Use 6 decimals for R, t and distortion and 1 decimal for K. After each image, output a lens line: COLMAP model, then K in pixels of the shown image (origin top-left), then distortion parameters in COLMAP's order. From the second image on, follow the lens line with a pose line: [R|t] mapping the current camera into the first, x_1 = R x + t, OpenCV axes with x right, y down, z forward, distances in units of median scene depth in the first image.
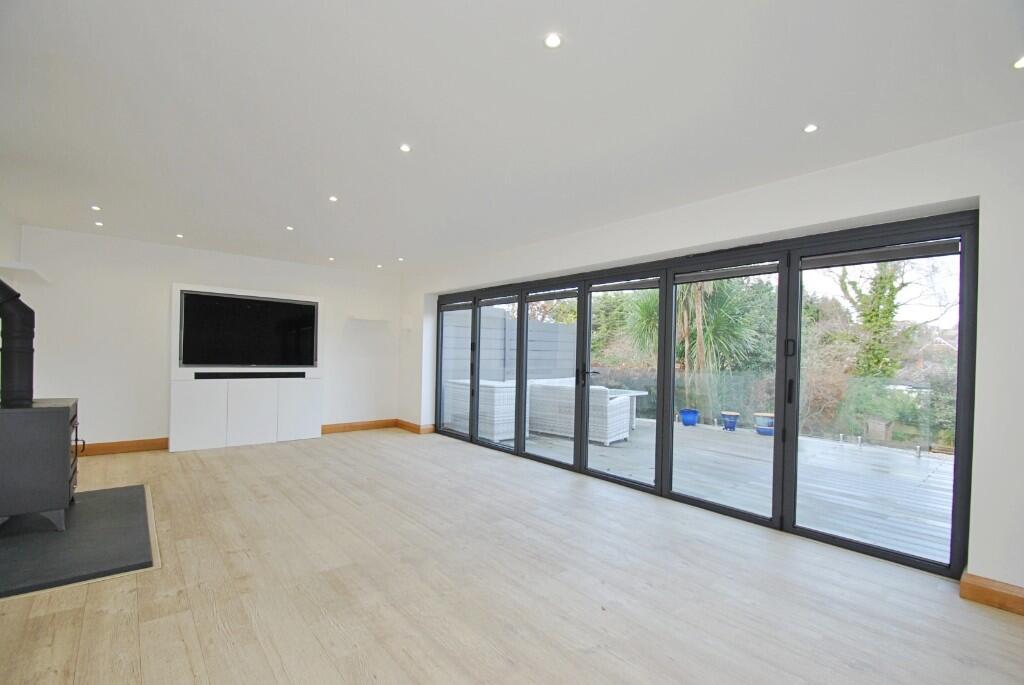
lens RADIAL K [[446.5, 0, 508.6], [0, 446.5, 355.9], [0, 0, 1]] dist [0.016776, -0.019851]
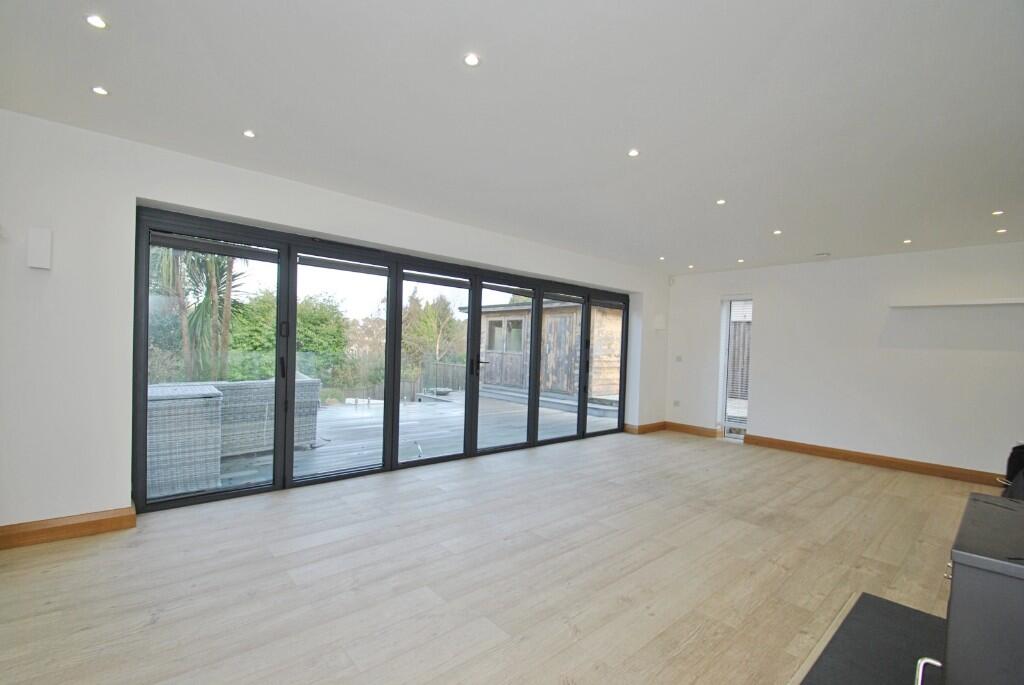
lens RADIAL K [[446.5, 0, 508.6], [0, 446.5, 355.9], [0, 0, 1]] dist [0.016776, -0.019851]
pose [[-0.013425, -0.043805, 0.998950, -1.286331], [-0.032471, 0.998532, 0.043351, -0.040030], [-0.999382, -0.031855, -0.014828, 1.339014]]
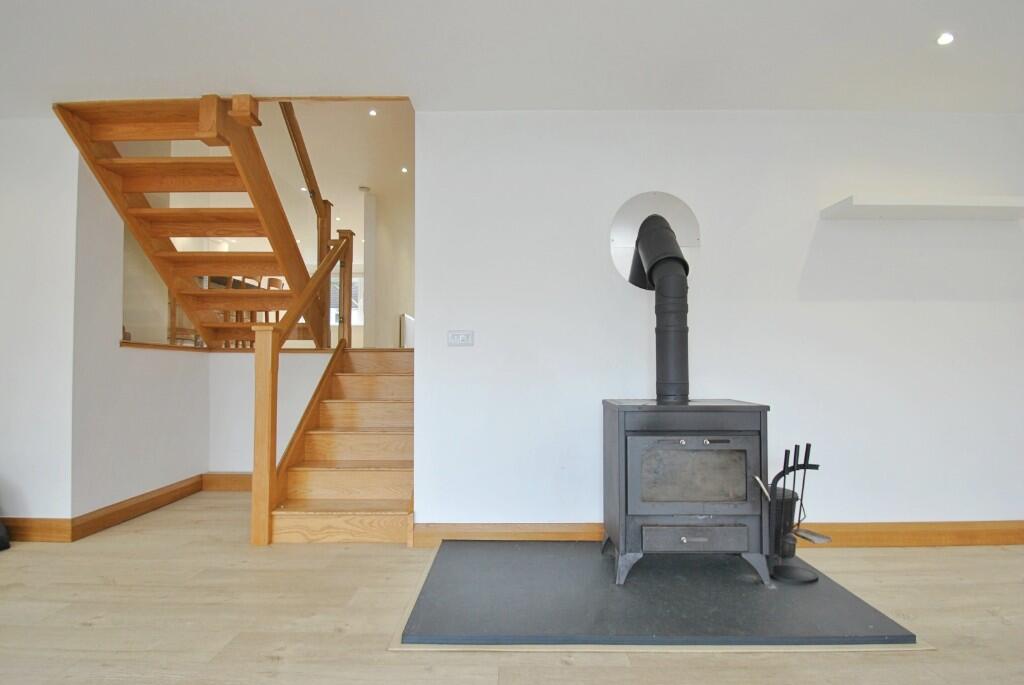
lens RADIAL K [[505.3, 0, 510.7], [0, 505.3, 355.9], [0, 0, 1]] dist [-0.001760, -0.000340]
pose [[-0.654300, -0.044008, -0.754954, -0.249294], [-0.016536, 0.998899, -0.043896, 0.065057], [0.756054, -0.016237, -0.654307, 1.209757]]
